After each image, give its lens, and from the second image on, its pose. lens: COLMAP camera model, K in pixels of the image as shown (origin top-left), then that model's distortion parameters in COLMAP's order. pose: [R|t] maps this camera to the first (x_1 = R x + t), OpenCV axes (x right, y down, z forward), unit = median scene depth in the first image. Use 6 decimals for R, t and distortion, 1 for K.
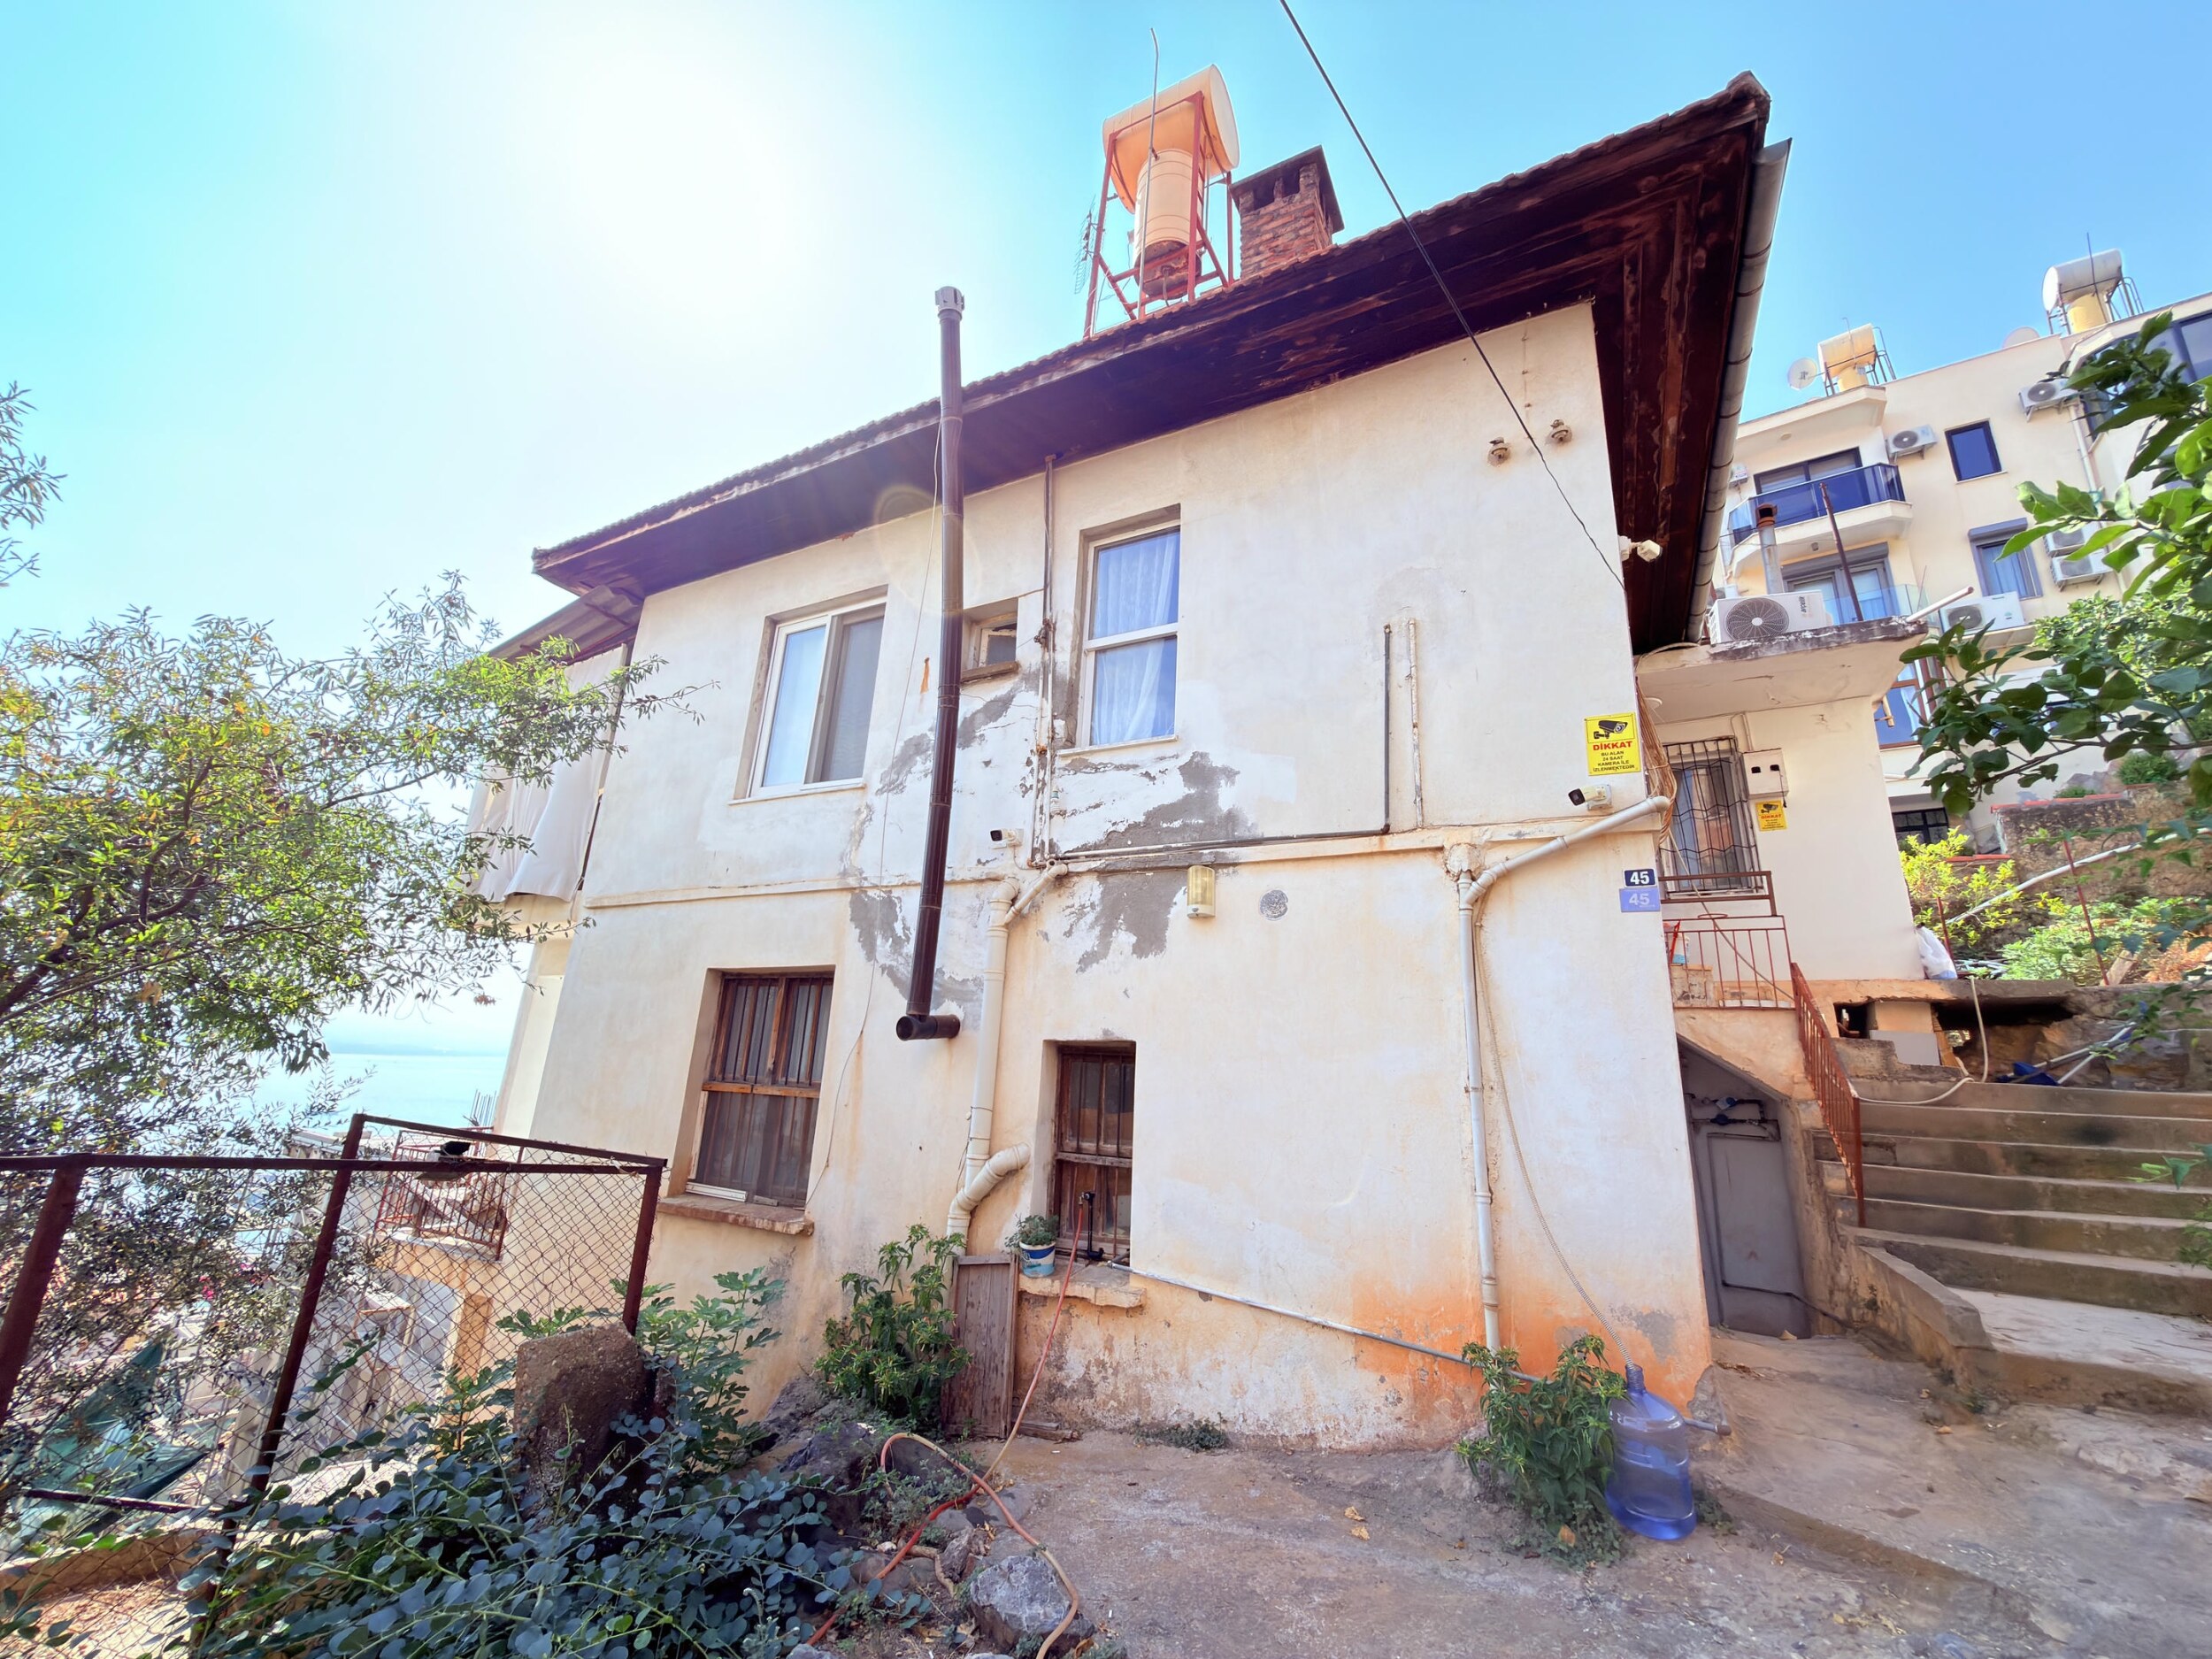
lens RADIAL K [[881.6, 0, 1106.1], [0, 881.6, 828.7], [0, 0, 1]] dist [0.001125, -0.000253]
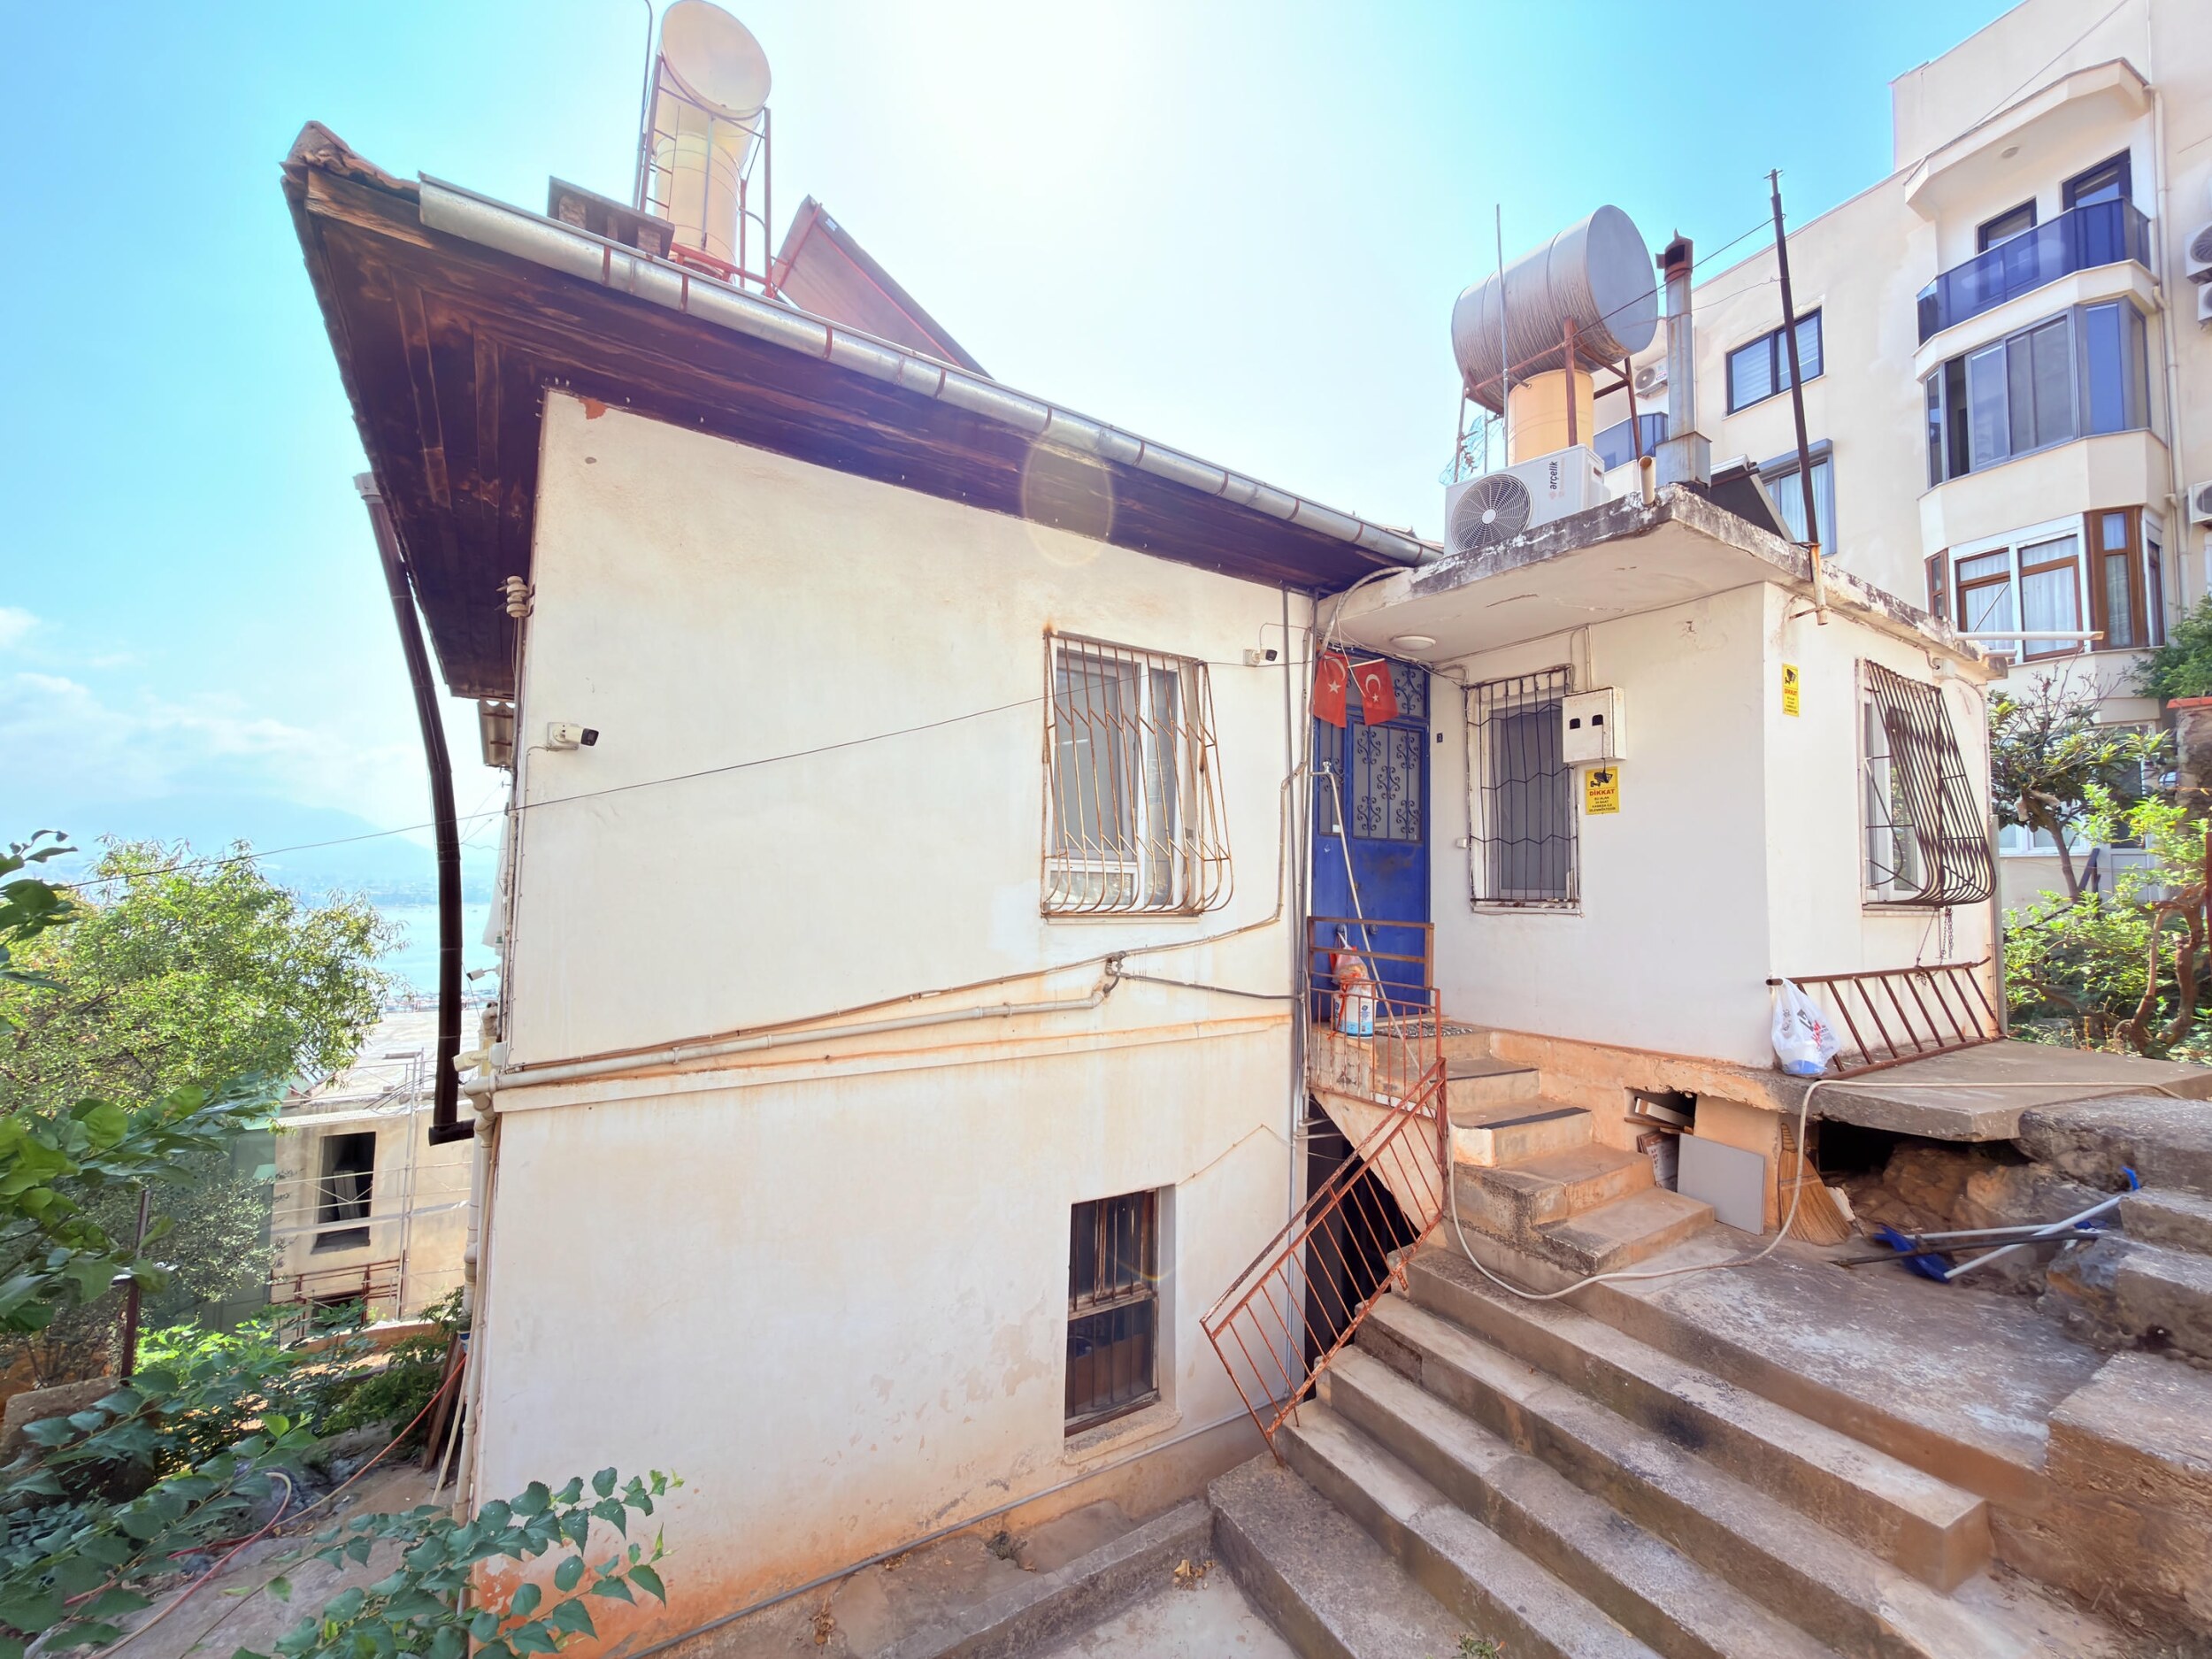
lens RADIAL K [[884.1, 0, 1107.8], [0, 884.1, 828.8], [0, 0, 1]] dist [0.000884, -0.000095]
pose [[0.880648, -0.065432, -0.469231, 1.114568], [0.154481, 0.975945, 0.153839, -0.220687], [0.447878, -0.207965, 0.869572, 0.384628]]
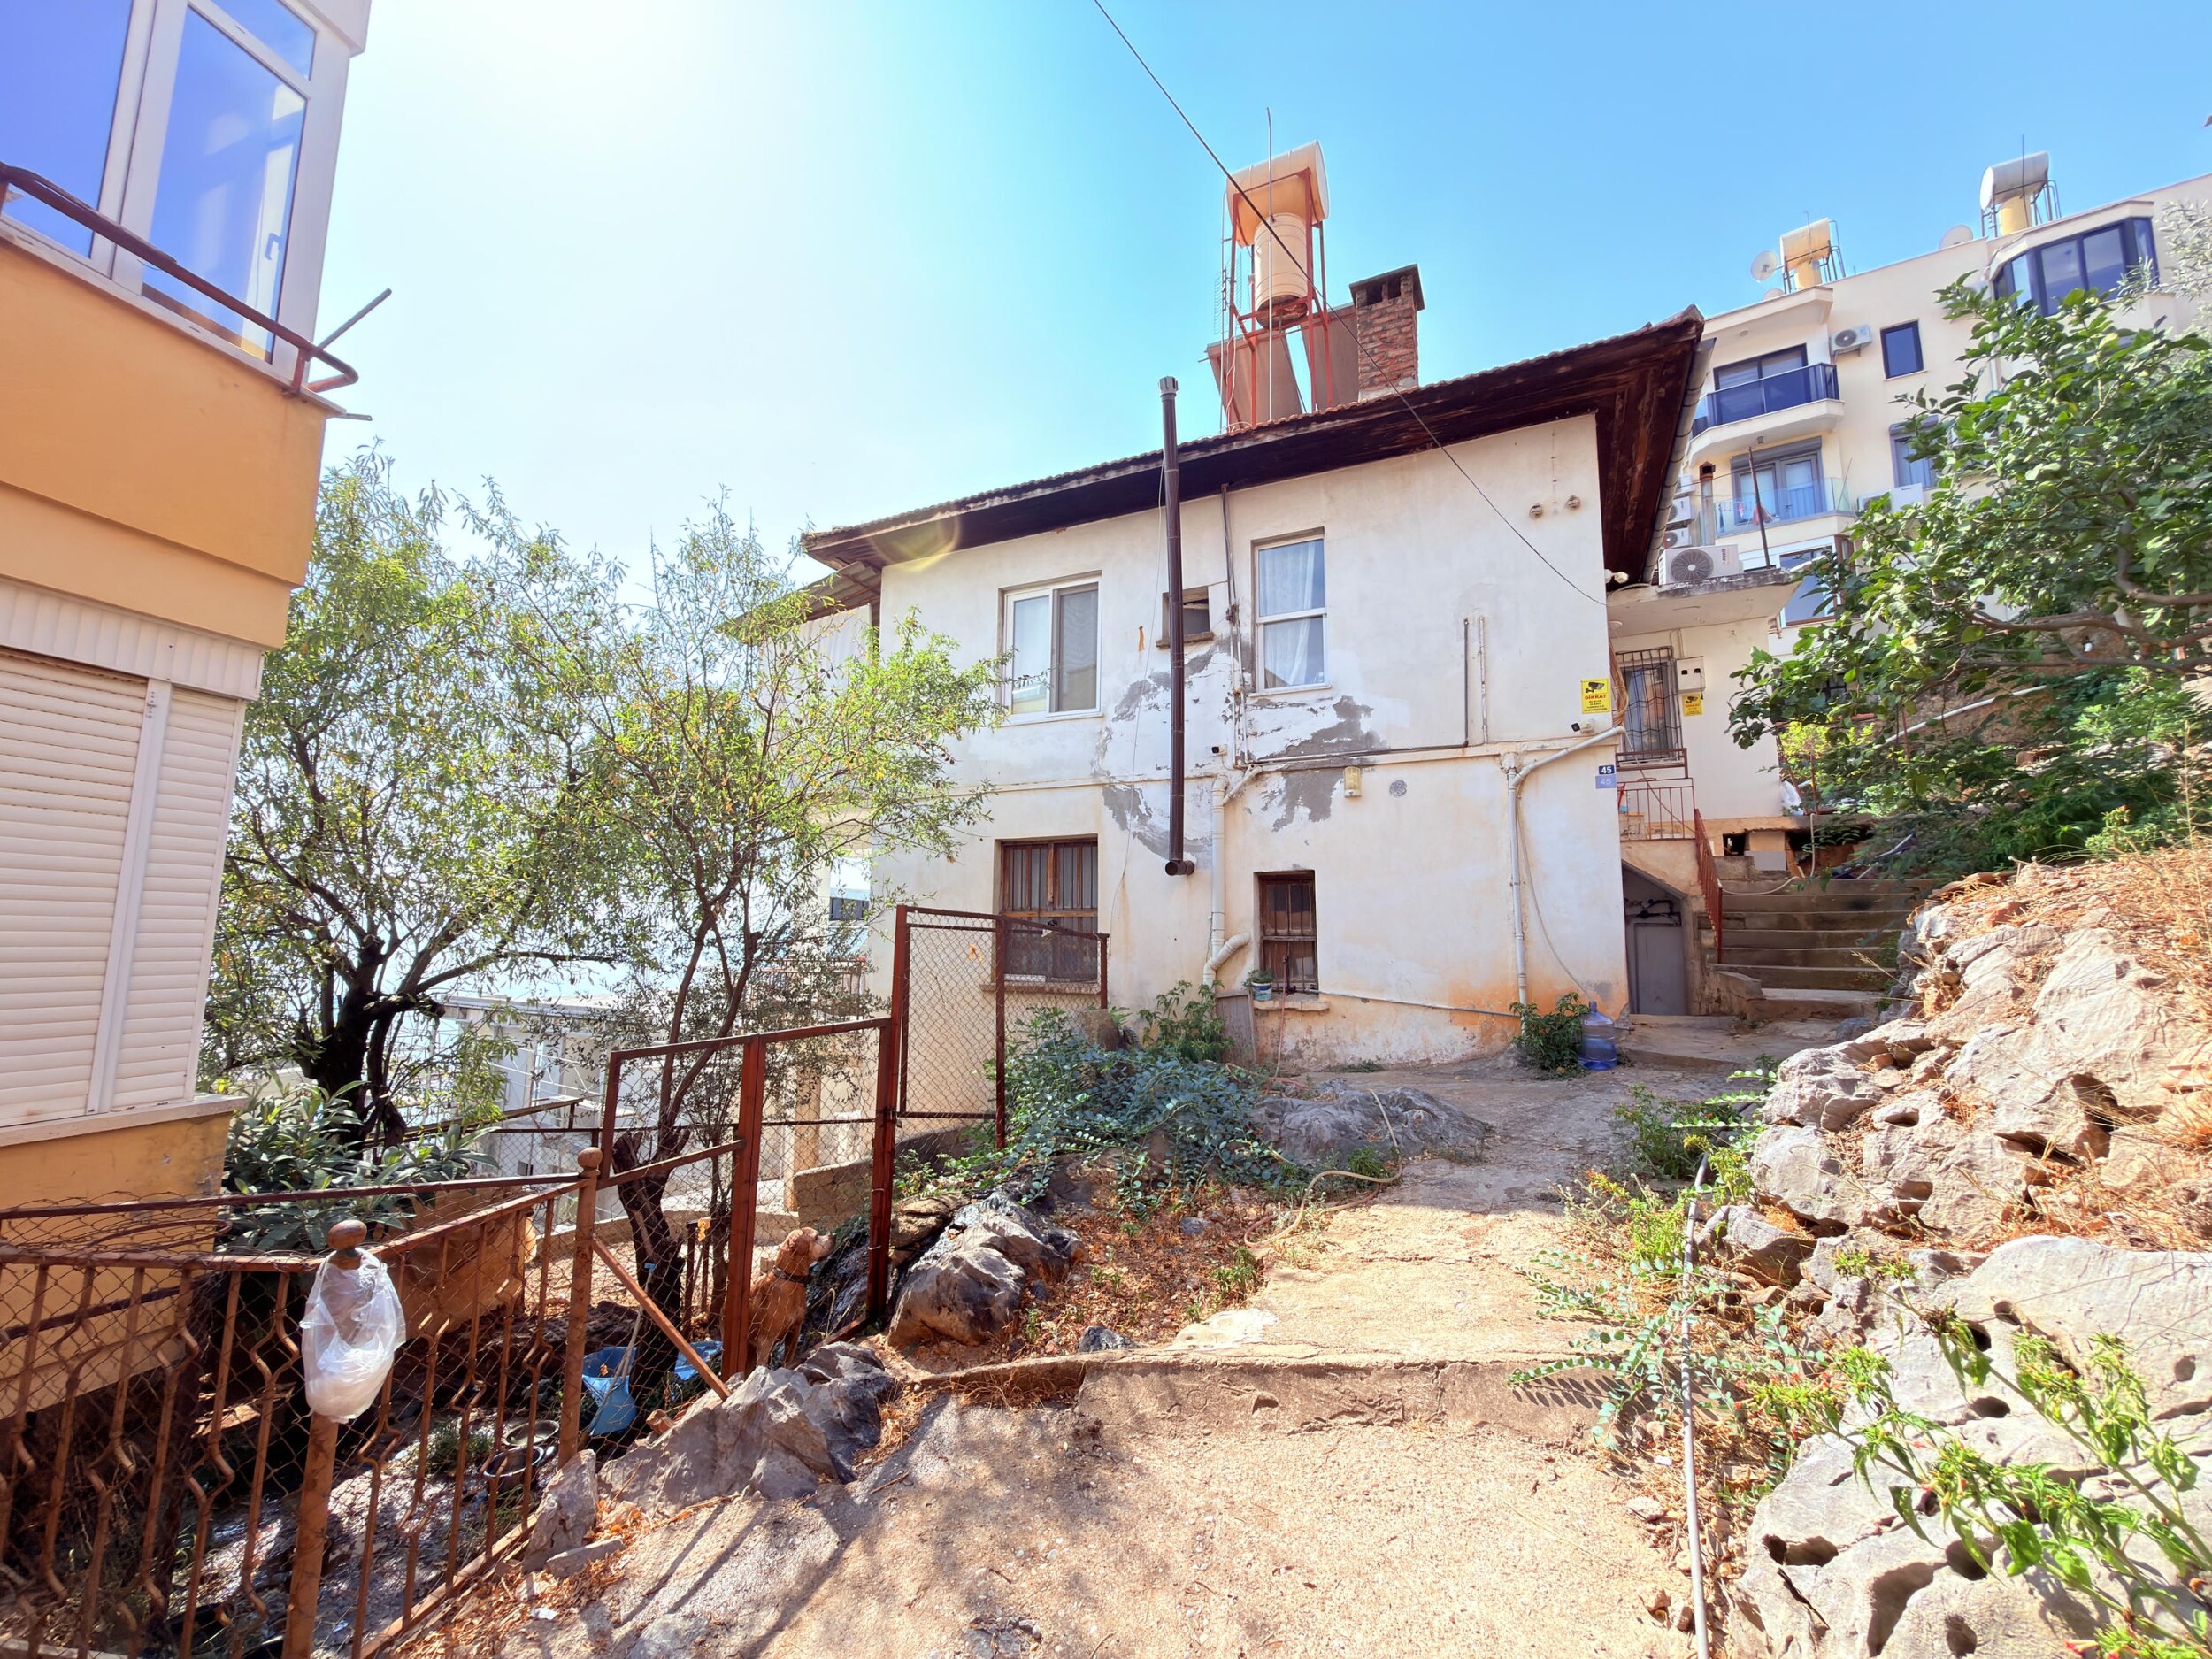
lens RADIAL K [[884.1, 0, 1107.8], [0, 884.1, 828.8], [0, 0, 1]] dist [0.000884, -0.000095]
pose [[0.998289, -0.037650, 0.044746, -0.378368], [0.030348, 0.987613, 0.153944, -0.098949], [-0.049988, -0.152323, 0.987066, -0.573748]]
